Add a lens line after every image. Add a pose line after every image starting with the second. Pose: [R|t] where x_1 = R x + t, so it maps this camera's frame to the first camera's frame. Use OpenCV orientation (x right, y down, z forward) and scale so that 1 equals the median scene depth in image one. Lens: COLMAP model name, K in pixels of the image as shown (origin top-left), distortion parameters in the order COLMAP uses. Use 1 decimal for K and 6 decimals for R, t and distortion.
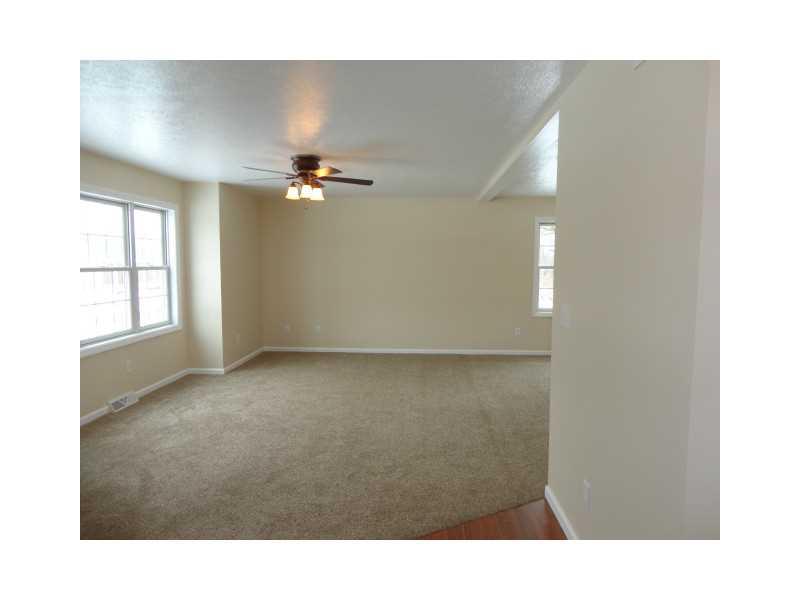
lens RADIAL K [[502.8, 0, 400.0], [0, 502.8, 300.0], [0, 0, 1]] dist [-0.000210, 0.000762]
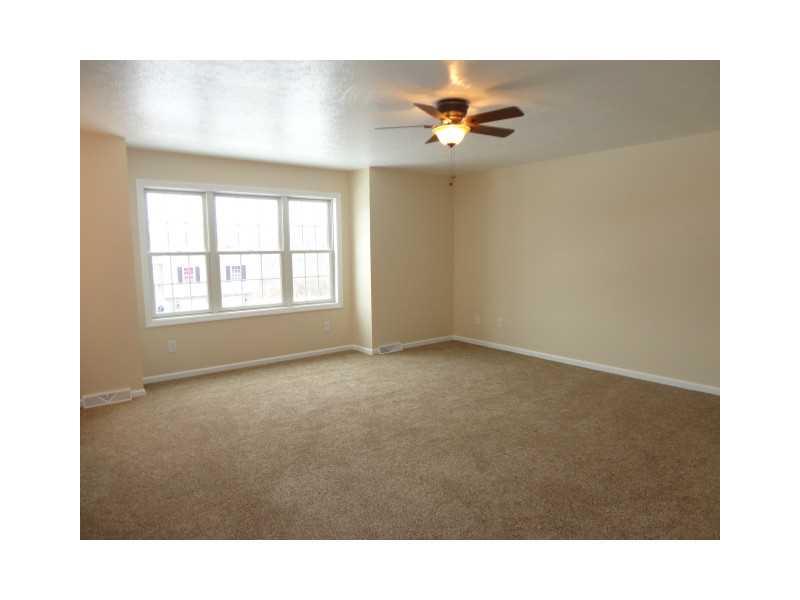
lens RADIAL K [[502.8, 0, 400.0], [0, 502.8, 300.0], [0, 0, 1]] dist [-0.000210, 0.000762]
pose [[0.673784, 0.076938, -0.734912, 0.506457], [-0.053235, 0.997034, 0.055573, -0.029399], [0.737008, 0.001679, 0.675882, 0.393771]]
